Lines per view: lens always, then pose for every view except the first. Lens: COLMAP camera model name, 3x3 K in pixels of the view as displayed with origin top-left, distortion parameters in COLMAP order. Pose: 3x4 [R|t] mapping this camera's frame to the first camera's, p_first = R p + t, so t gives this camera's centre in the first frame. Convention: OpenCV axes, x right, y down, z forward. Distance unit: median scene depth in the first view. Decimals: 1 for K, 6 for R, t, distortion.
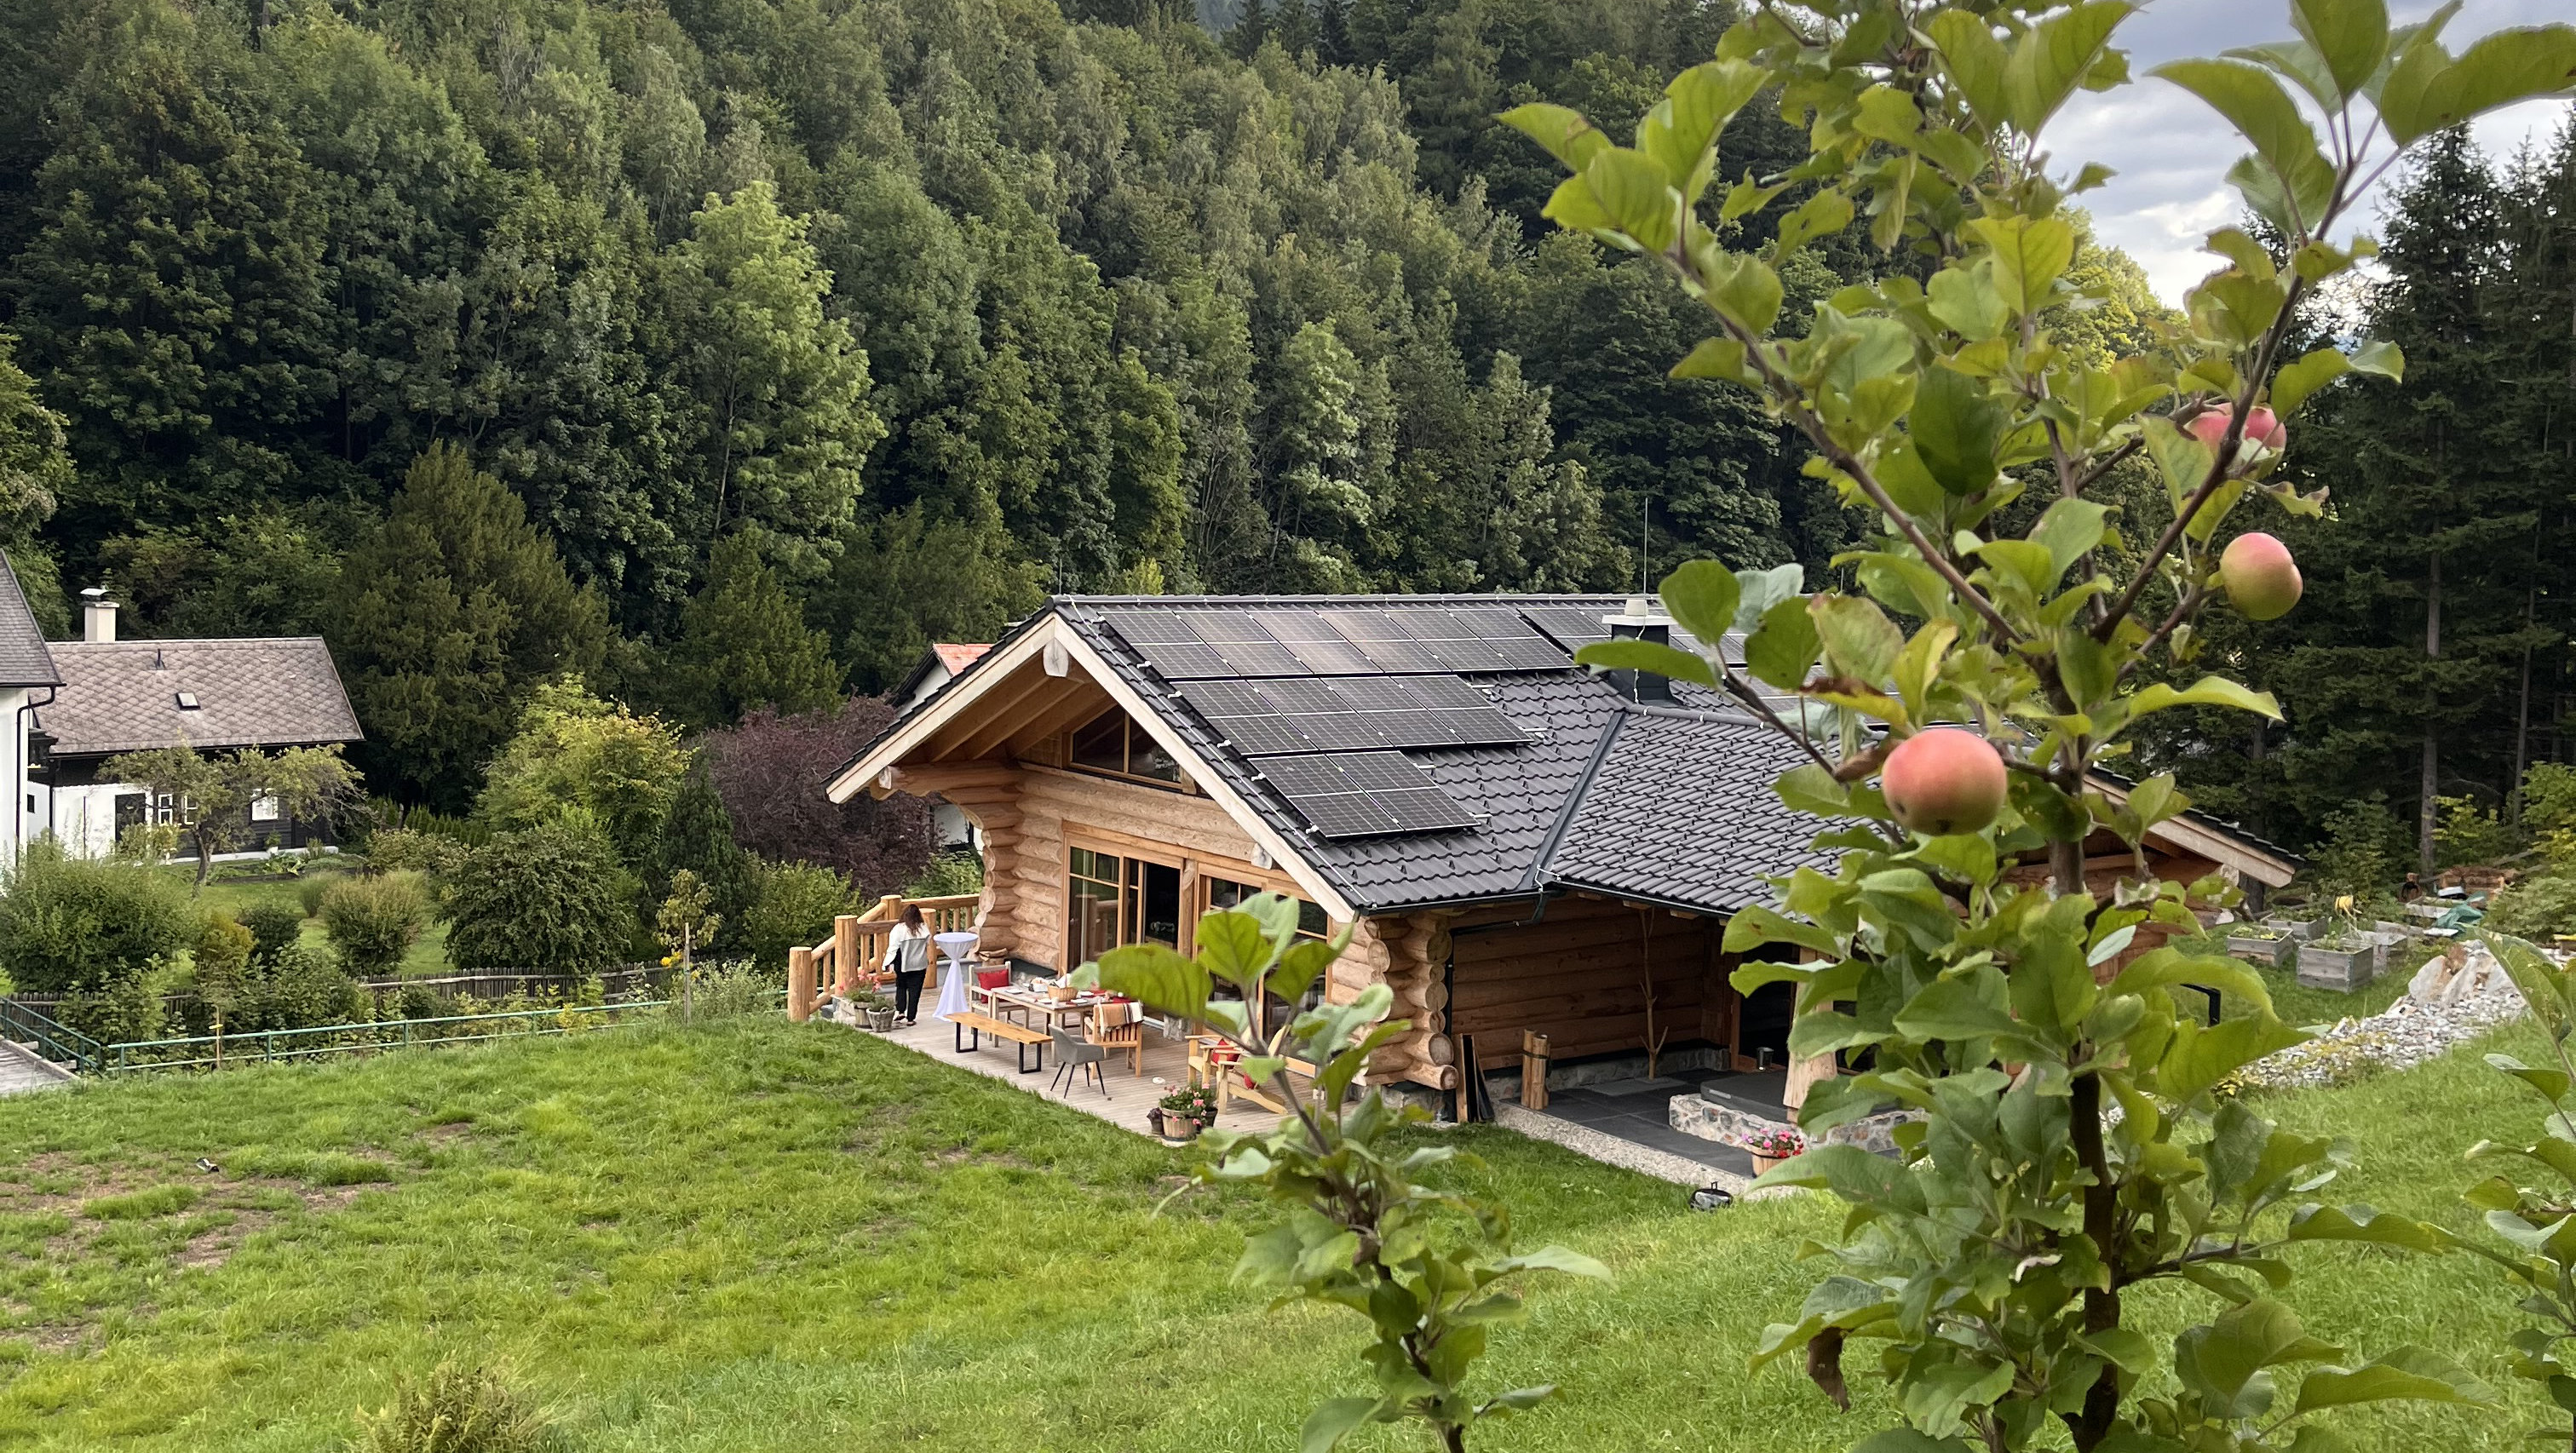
lens RADIAL K [[2423.3, 0, 1288.0], [0, 2423.3, 726.5], [0, 0, 1]] dist [0.012133, -0.001954]
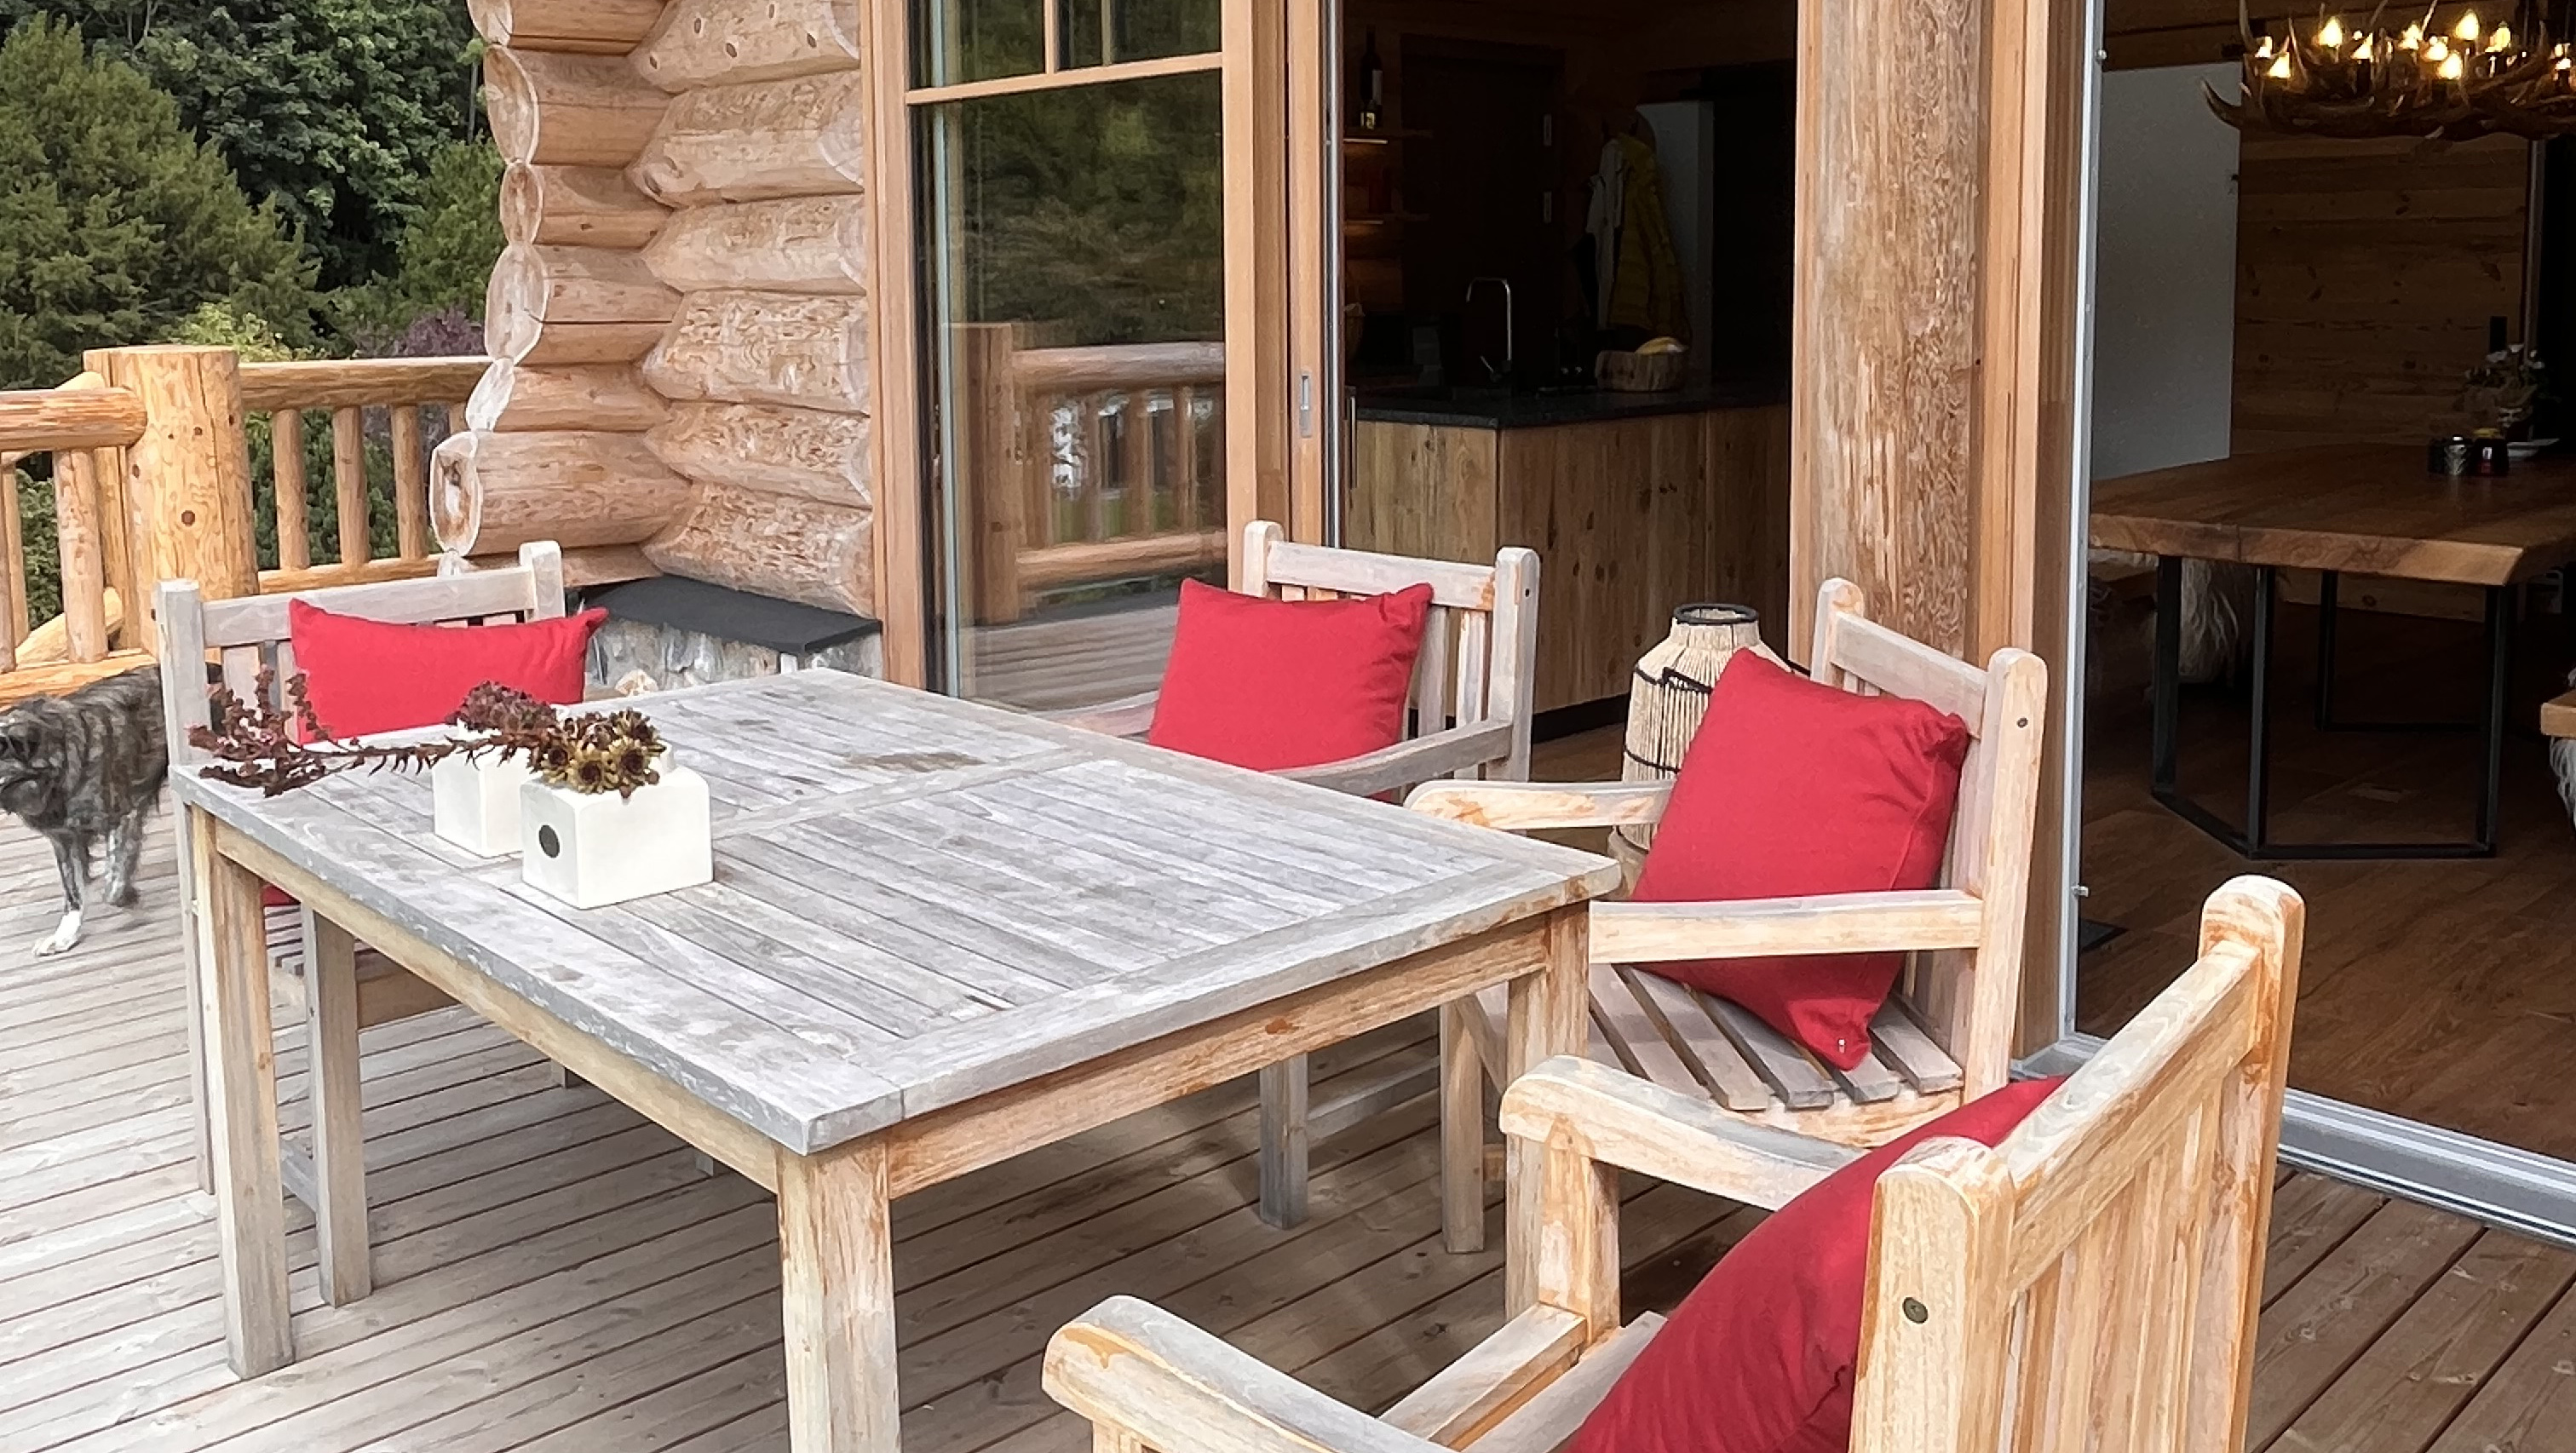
lens RADIAL K [[2024.2, 0, 1288.0], [0, 2024.2, 726.5], [0, 0, 1]] dist [-0.002372, -0.000673]
pose [[0.994620, -0.038500, 0.096166, -0.029539], [0.025797, 0.991177, 0.130010, 0.033942], [-0.100322, -0.126830, 0.986838, 0.318314]]
